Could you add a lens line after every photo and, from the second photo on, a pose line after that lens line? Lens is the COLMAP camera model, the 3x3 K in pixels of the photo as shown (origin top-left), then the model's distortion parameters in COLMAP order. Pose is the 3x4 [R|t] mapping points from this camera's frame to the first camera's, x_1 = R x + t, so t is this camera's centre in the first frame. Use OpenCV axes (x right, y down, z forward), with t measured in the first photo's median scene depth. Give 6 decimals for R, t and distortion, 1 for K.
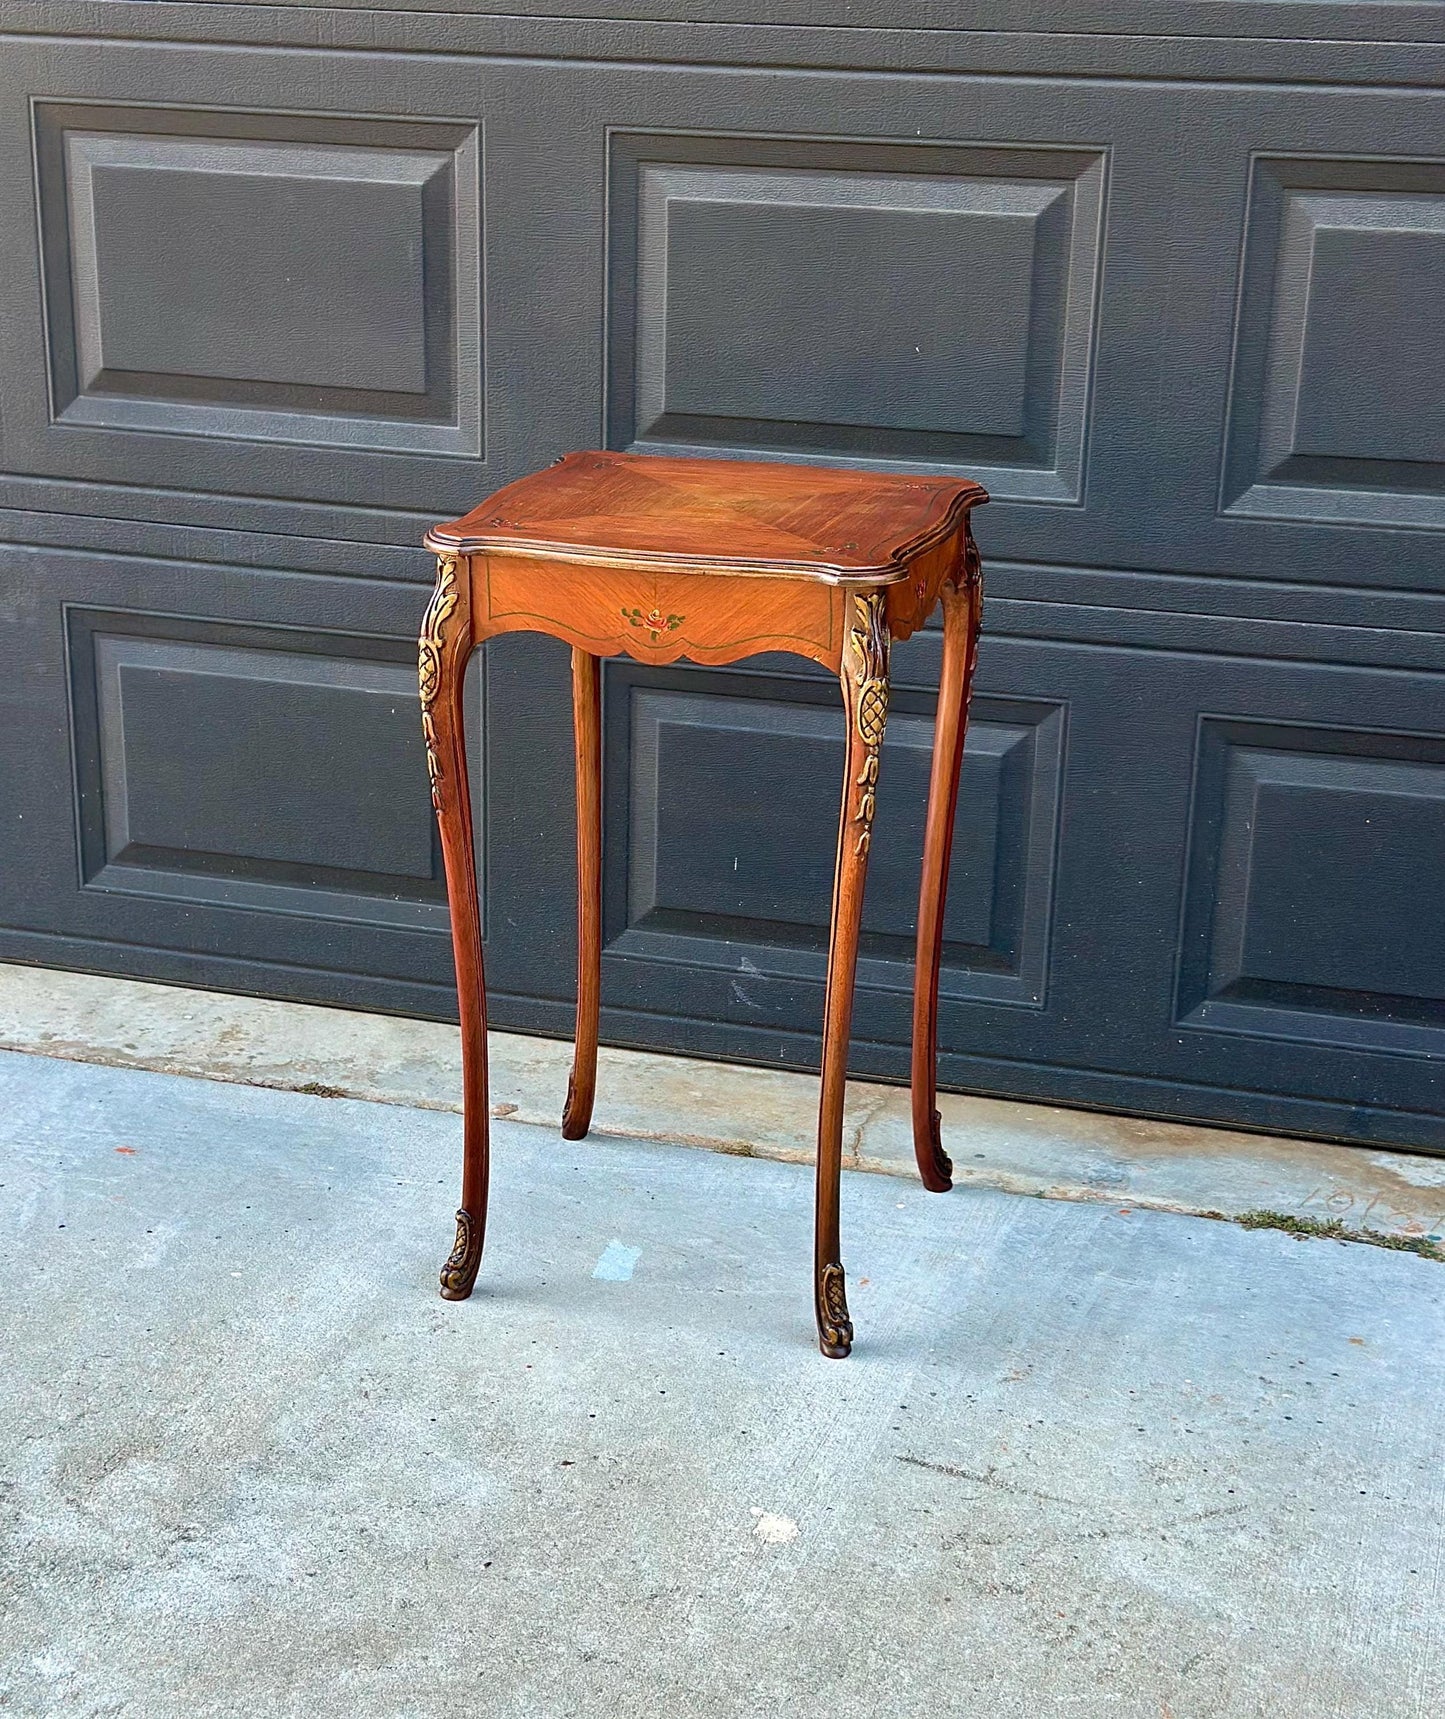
lens RADIAL K [[2816.6, 0, 720.7], [0, 2816.6, 921.5], [0, 0, 1]] dist [0.156449, -0.157567]
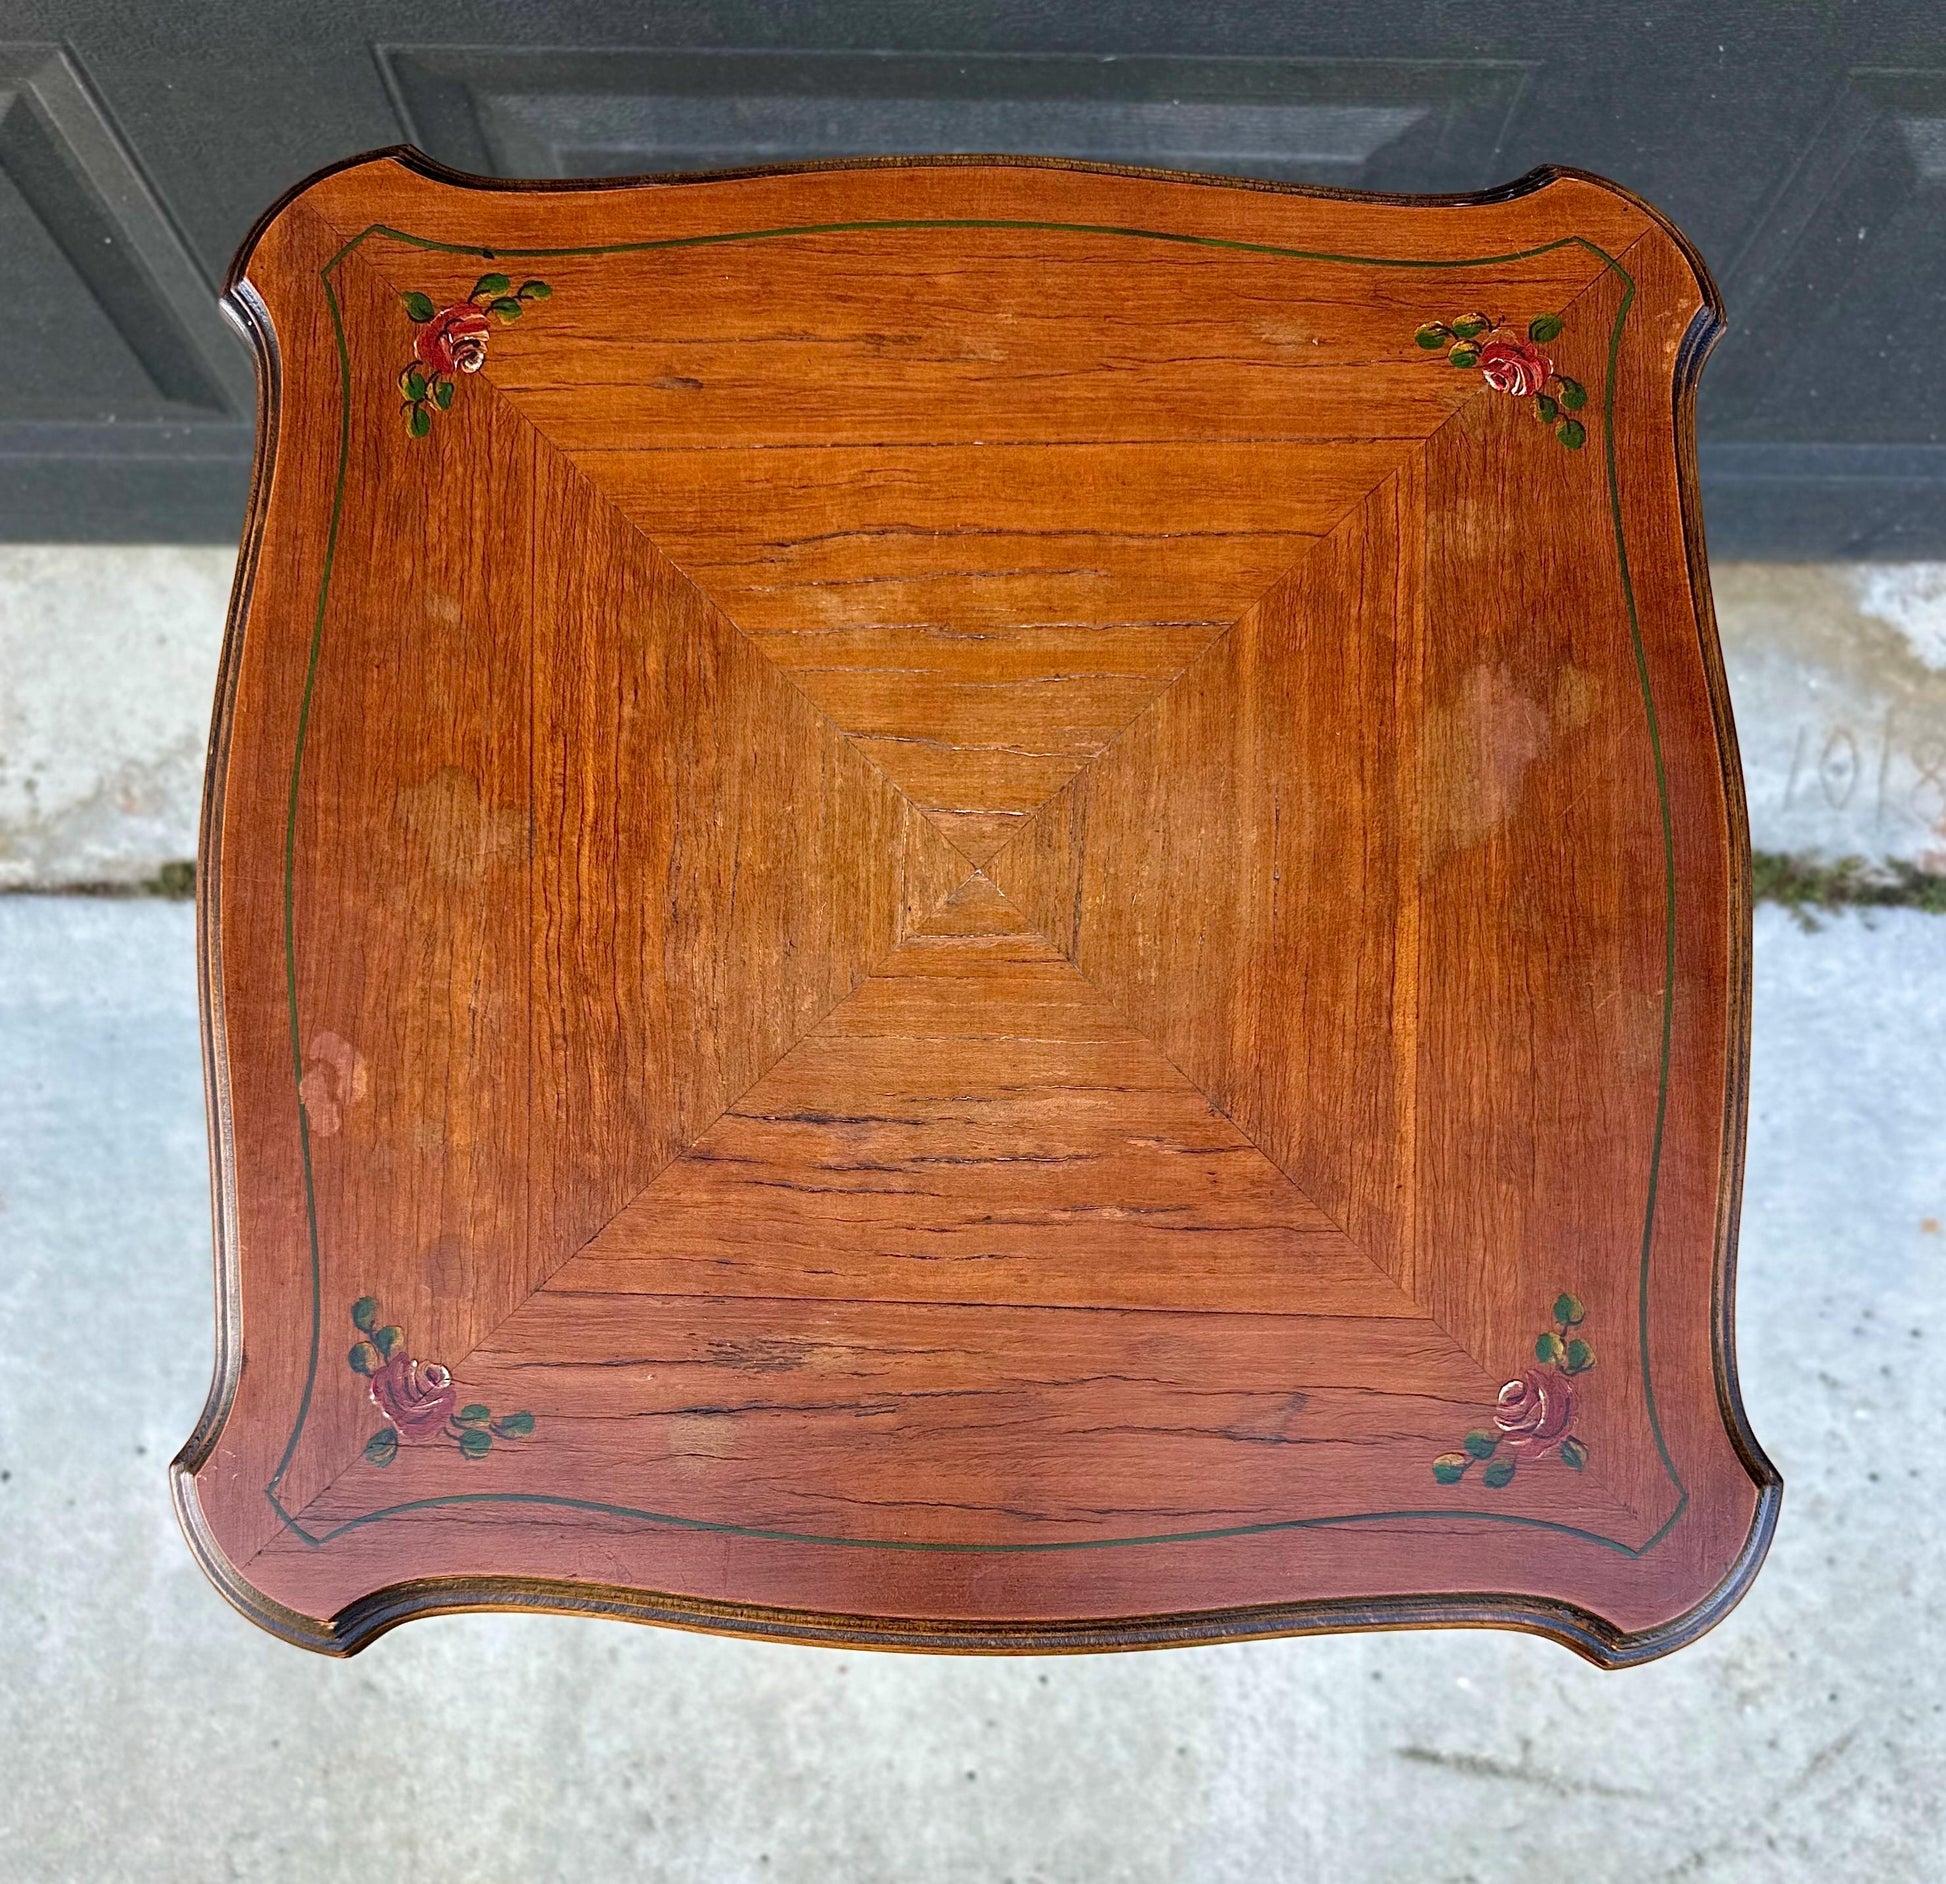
lens RADIAL K [[1935.0, 0, 973.3], [0, 1935.0, 1229.3], [0, 0, 1]] dist [0.007679, -0.034150]
pose [[0.959808, -0.279385, 0.026701, -0.016167], [0.101538, 0.434362, 0.894997, -0.278236], [-0.261646, -0.856314, 0.445273, 0.769446]]
